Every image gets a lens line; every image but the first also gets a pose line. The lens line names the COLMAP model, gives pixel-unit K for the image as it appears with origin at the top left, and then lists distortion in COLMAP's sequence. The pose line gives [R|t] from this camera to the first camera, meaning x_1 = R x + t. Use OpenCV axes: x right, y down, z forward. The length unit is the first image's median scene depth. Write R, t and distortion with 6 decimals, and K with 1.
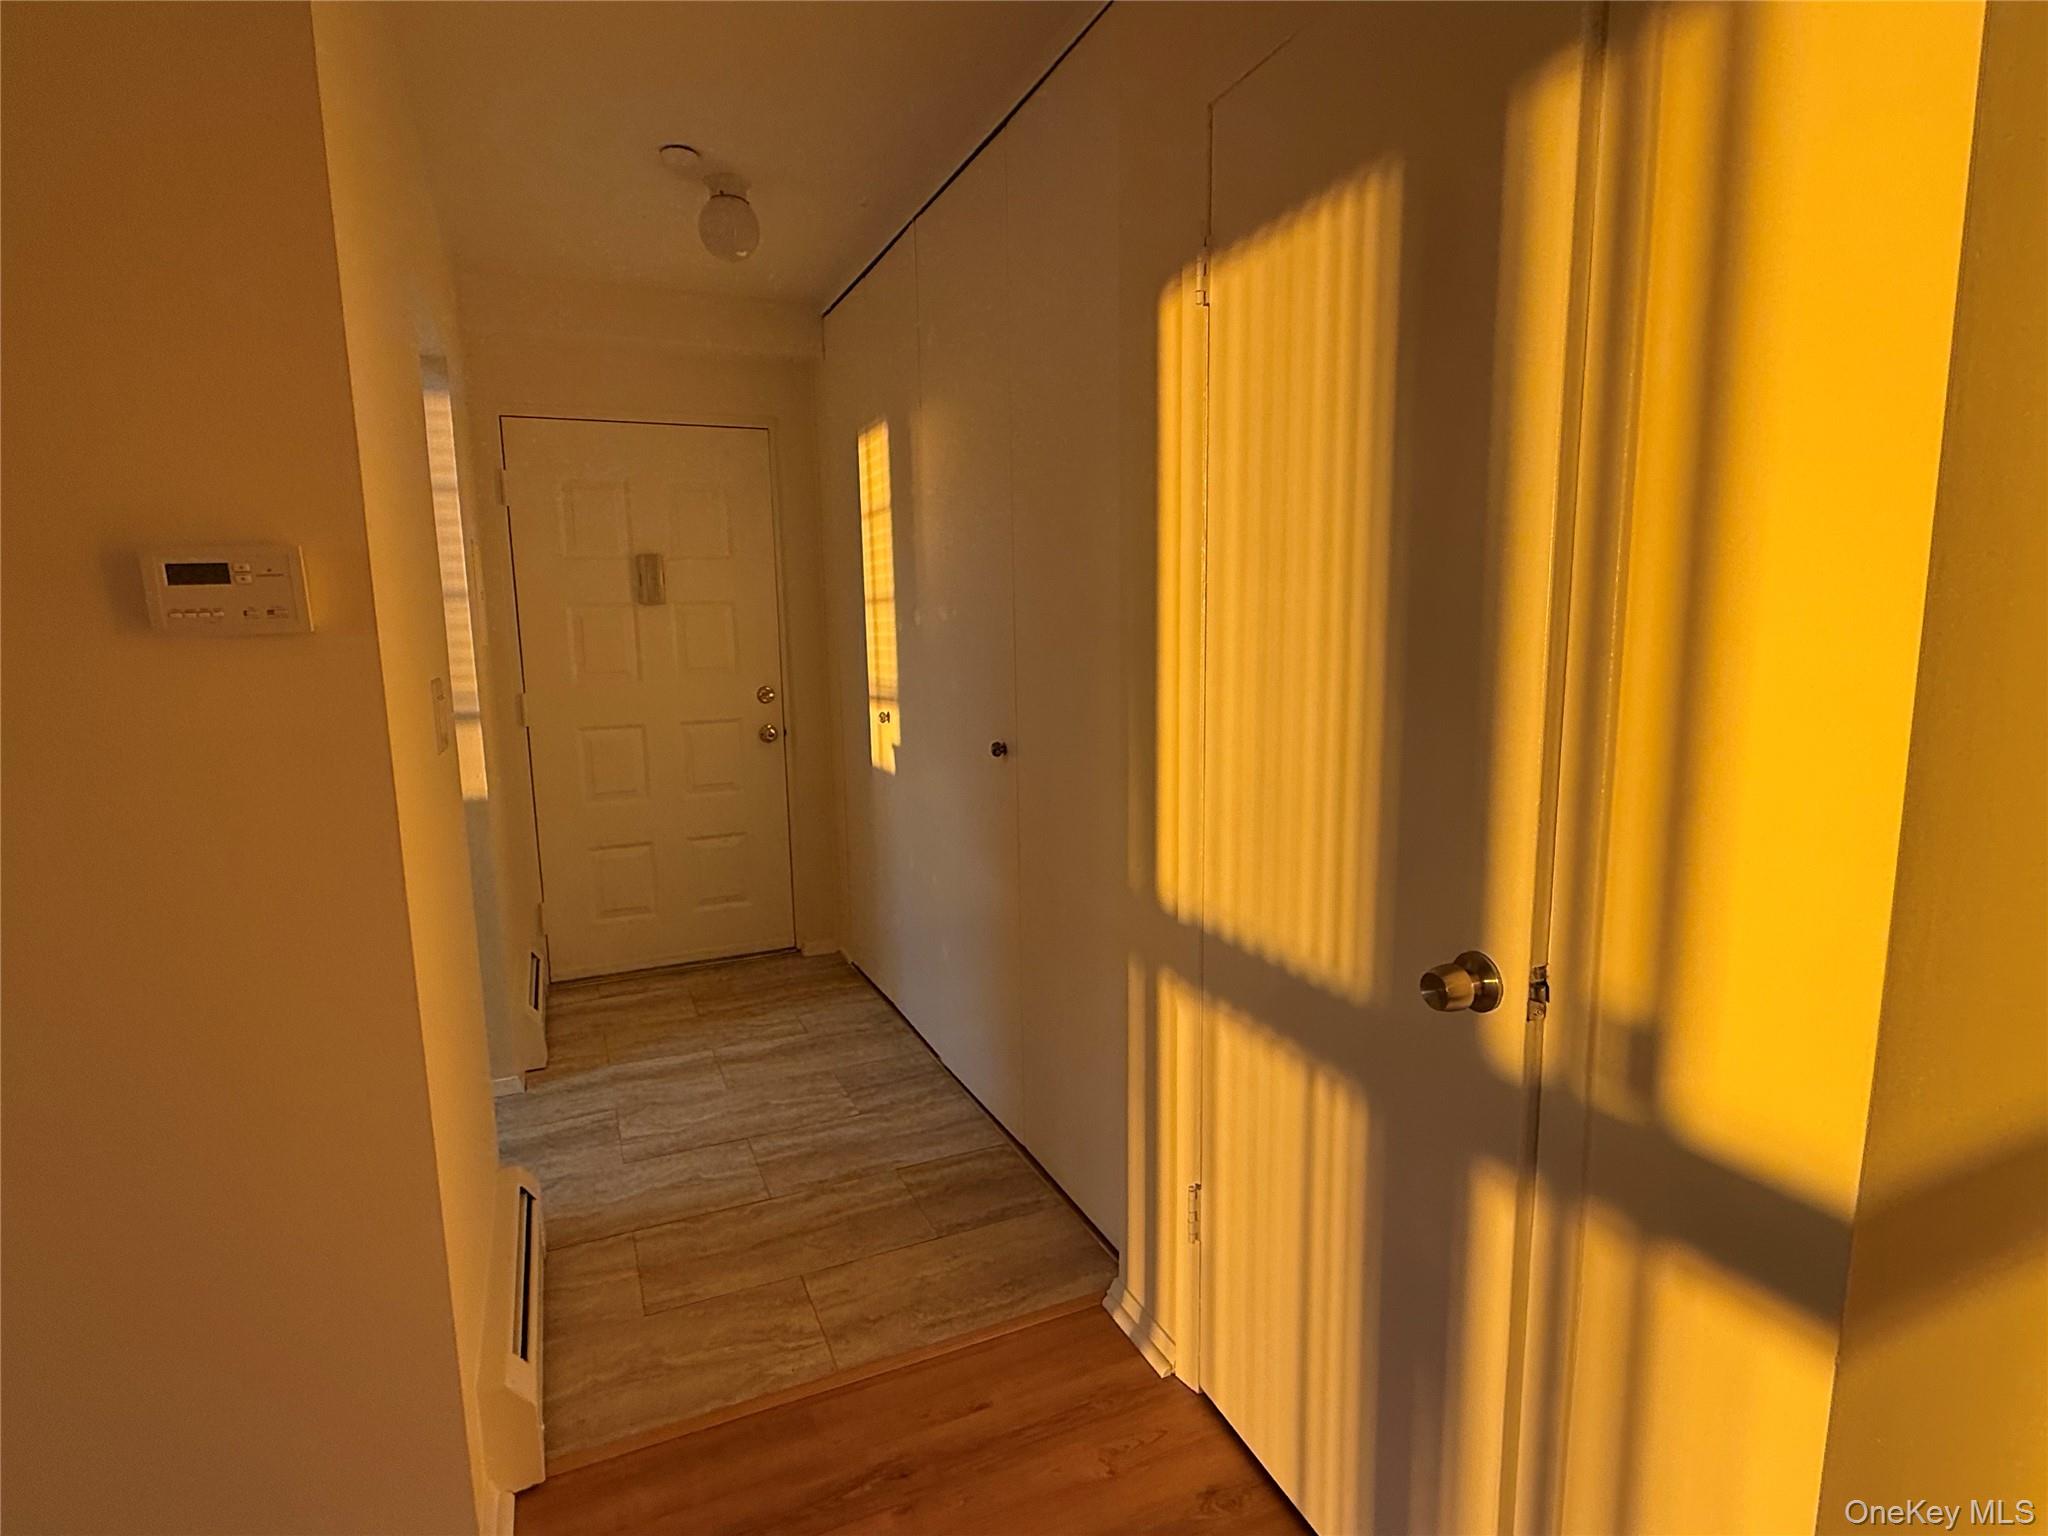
lens RADIAL K [[1073.3, 0, 1024.0], [0, 1073.3, 768.0], [0, 0, 1]] dist [0.000096, -0.000050]
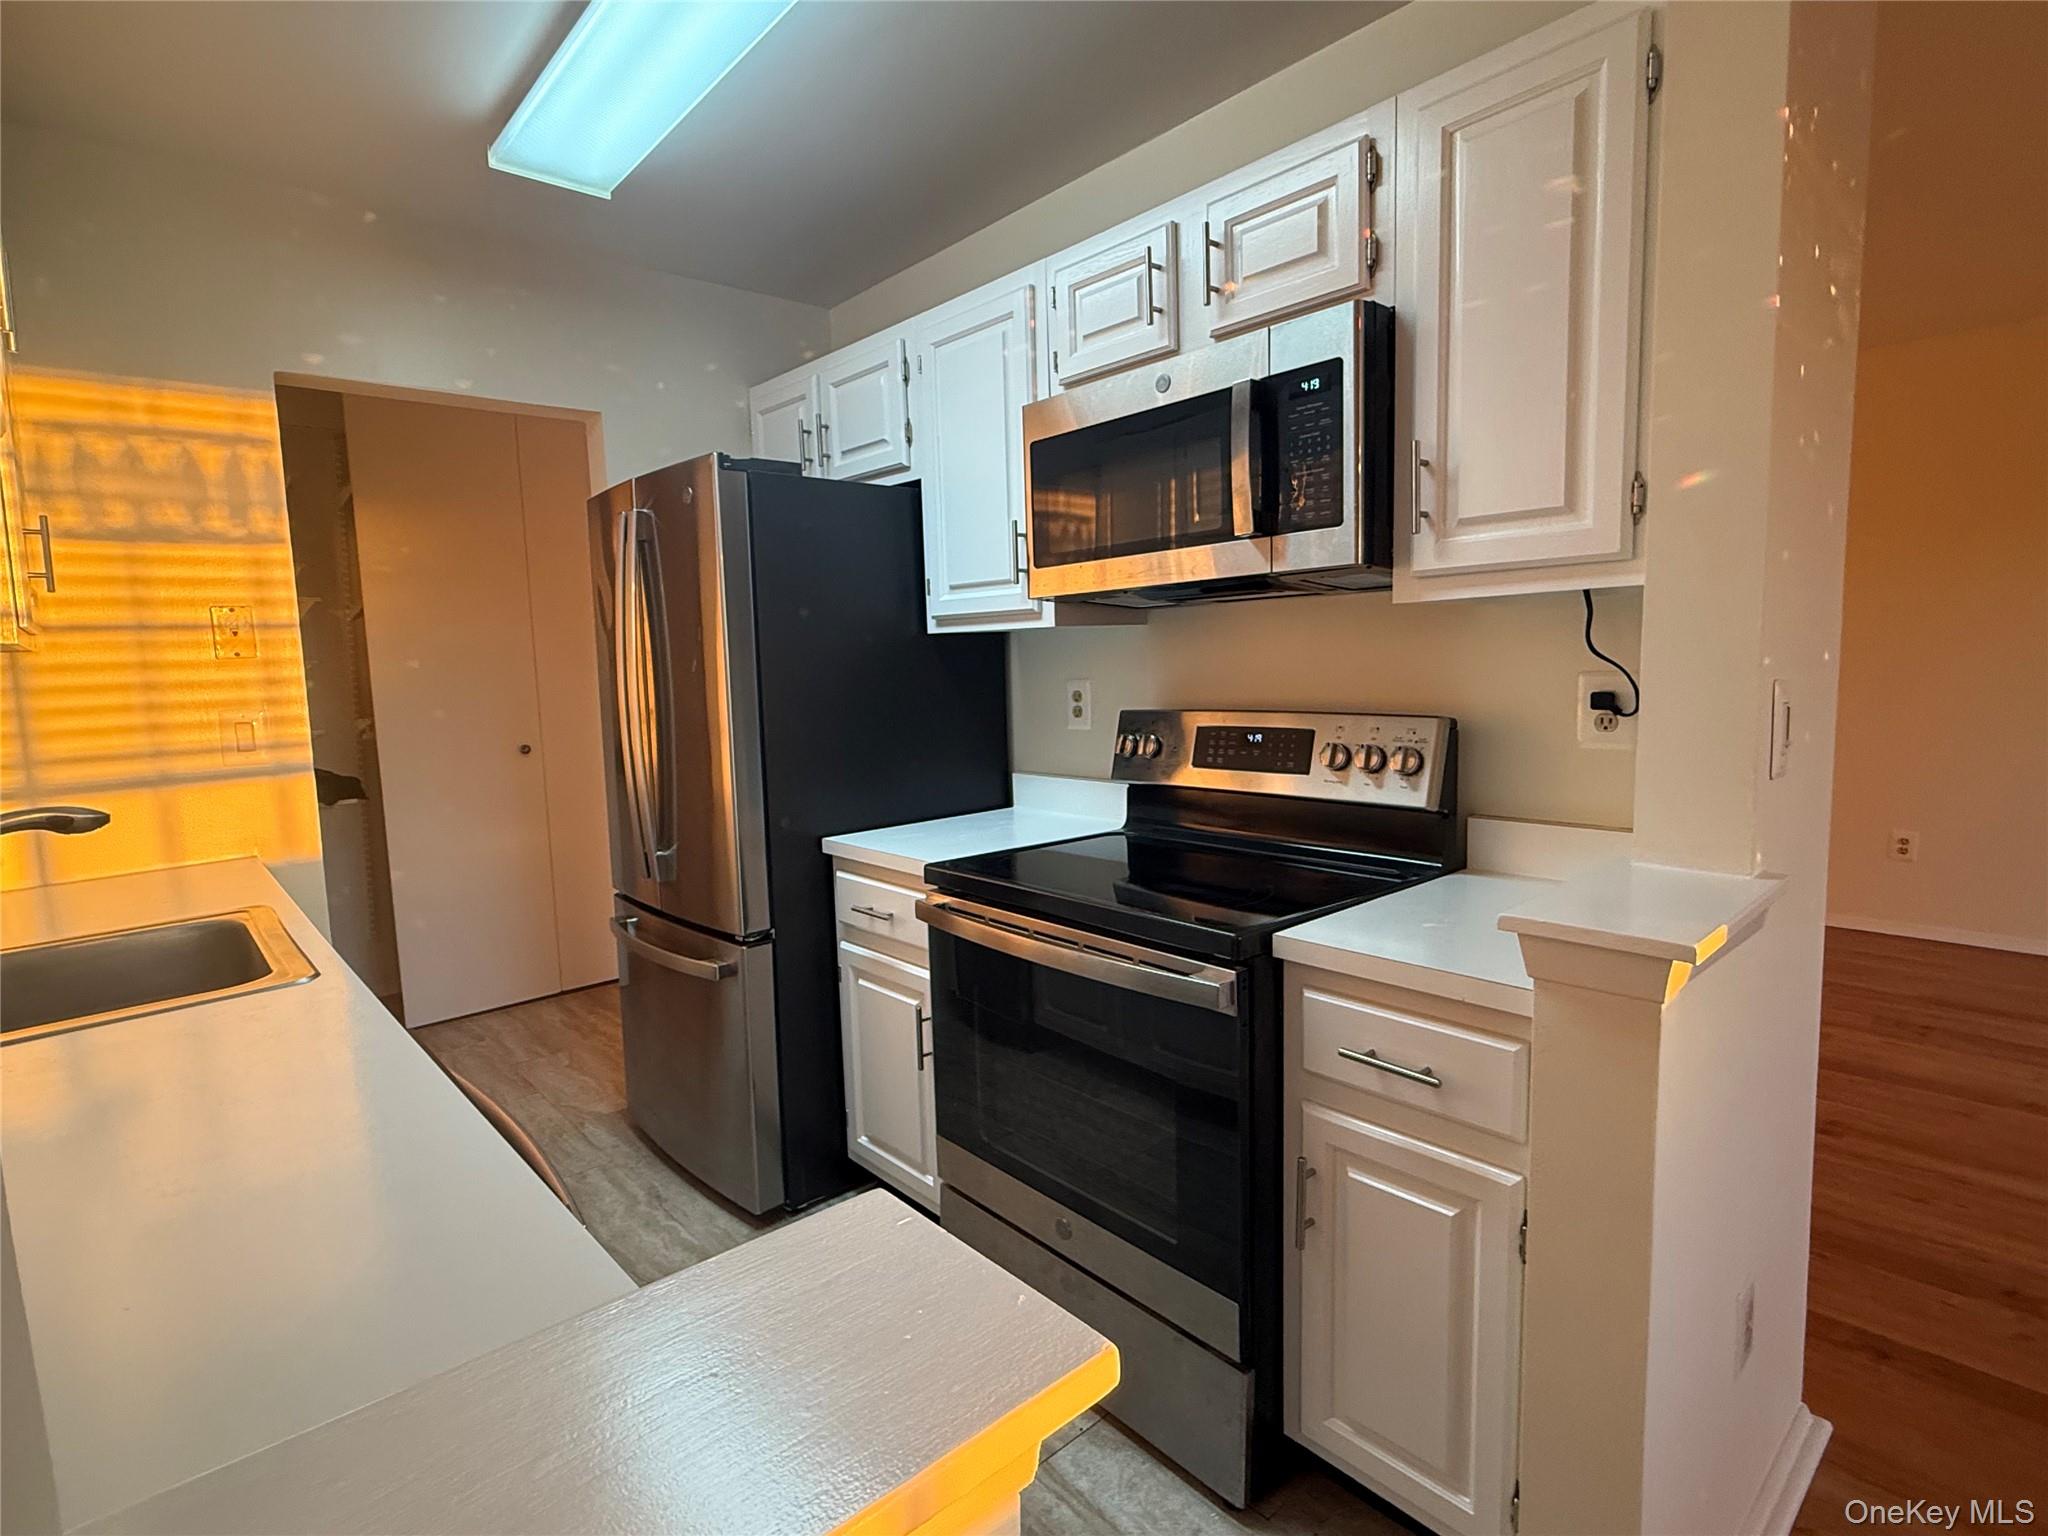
lens RADIAL K [[1073.3, 0, 1024.0], [0, 1073.3, 768.0], [0, 0, 1]] dist [0.000096, -0.000050]
pose [[-0.331651, -0.079399, 0.940055, -1.764431], [0.181823, 0.972391, 0.146277, -0.089056], [-0.925715, 0.219436, -0.308057, 0.788104]]
